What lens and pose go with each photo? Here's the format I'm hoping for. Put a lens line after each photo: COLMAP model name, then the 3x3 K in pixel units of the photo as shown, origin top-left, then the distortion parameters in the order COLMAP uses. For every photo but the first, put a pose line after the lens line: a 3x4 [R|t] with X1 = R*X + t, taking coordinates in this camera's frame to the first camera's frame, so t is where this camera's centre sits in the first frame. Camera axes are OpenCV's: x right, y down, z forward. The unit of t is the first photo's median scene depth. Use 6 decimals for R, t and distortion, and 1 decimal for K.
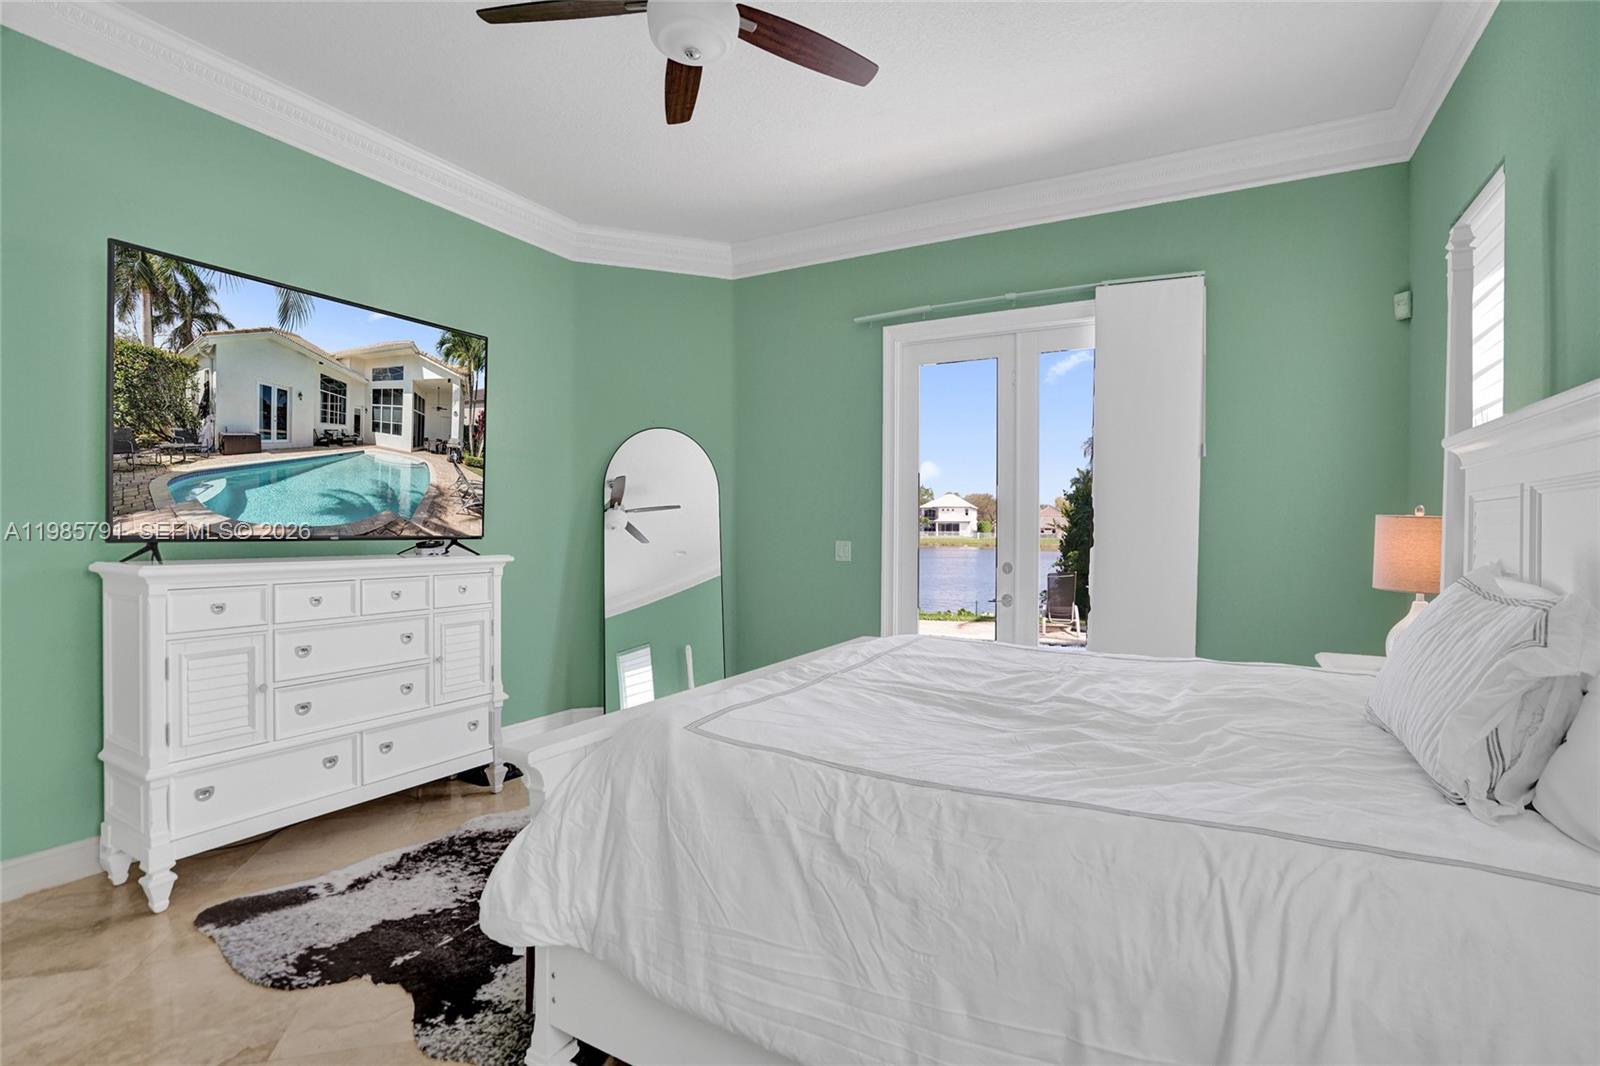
lens RADIAL K [[748.1, 0, 800.0], [0, 748.1, 533.0], [0, 0, 1]] dist [-0.004286, 0.000889]
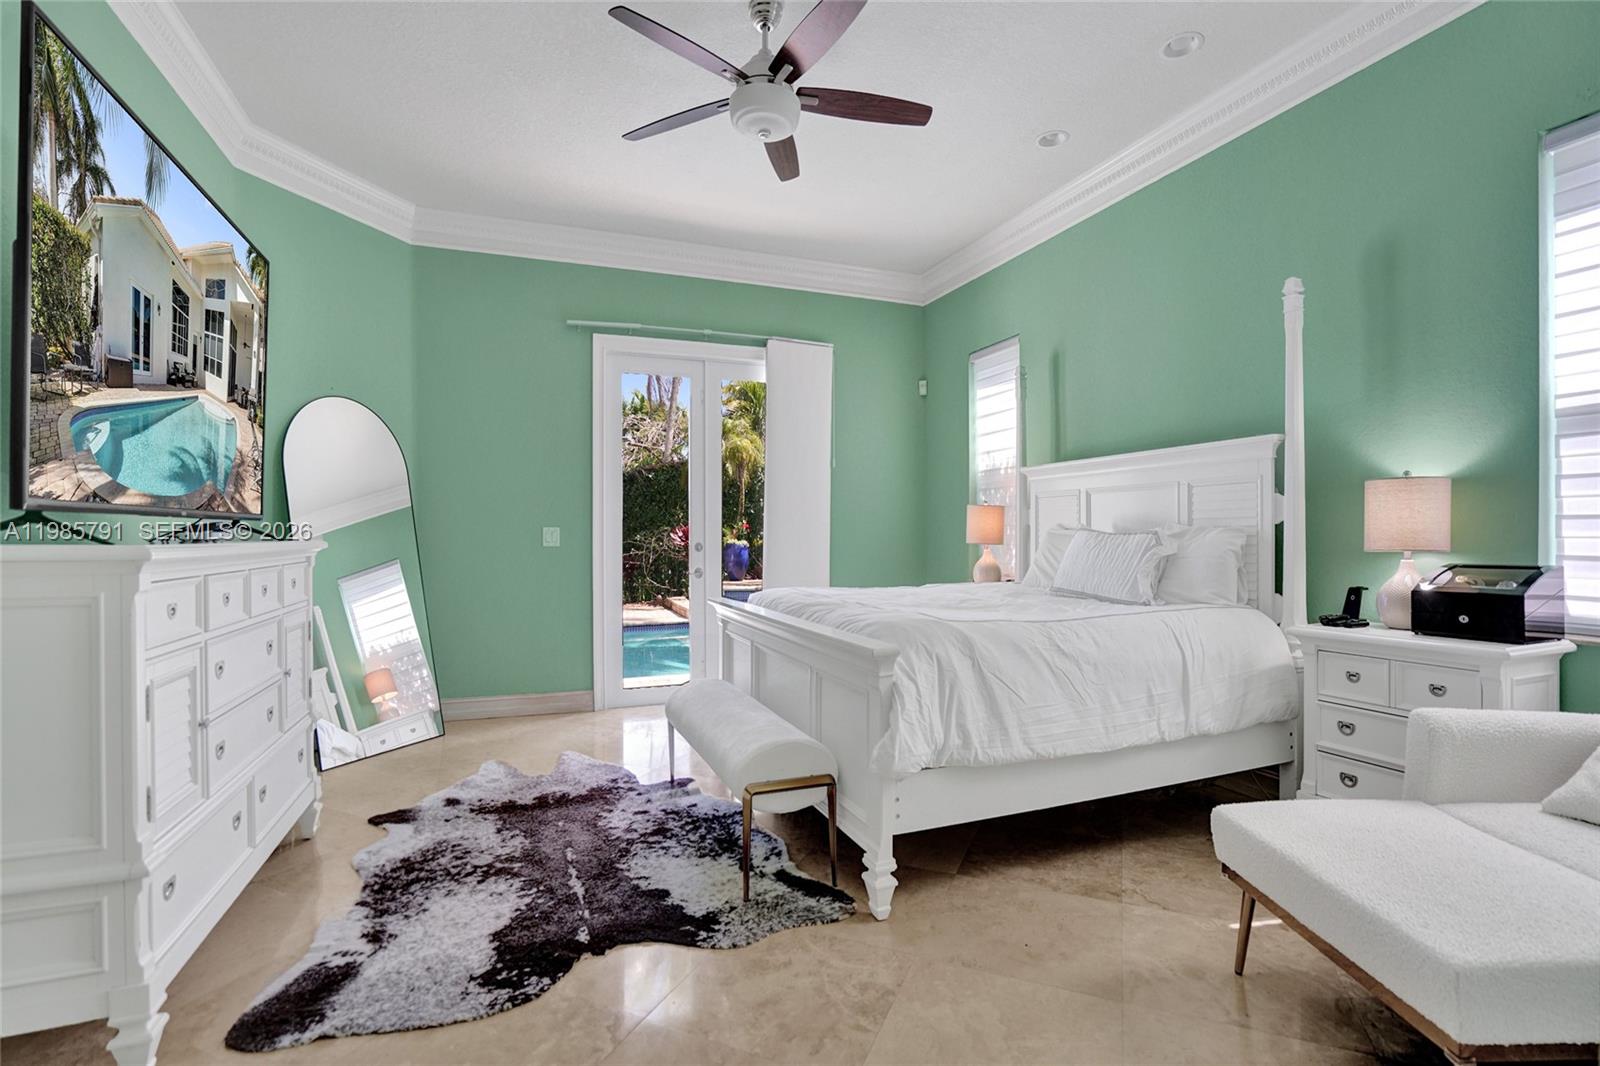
lens RADIAL K [[728.1, 0, 802.1], [0, 728.1, 490.5], [0, 0, 1]] dist [-0.012358, -0.000240]
pose [[0.632533, 0.024057, 0.774159, -0.888899], [0.014835, 0.998958, -0.043163, 0.024528], [-0.774391, 0.038786, 0.631517, 0.122246]]
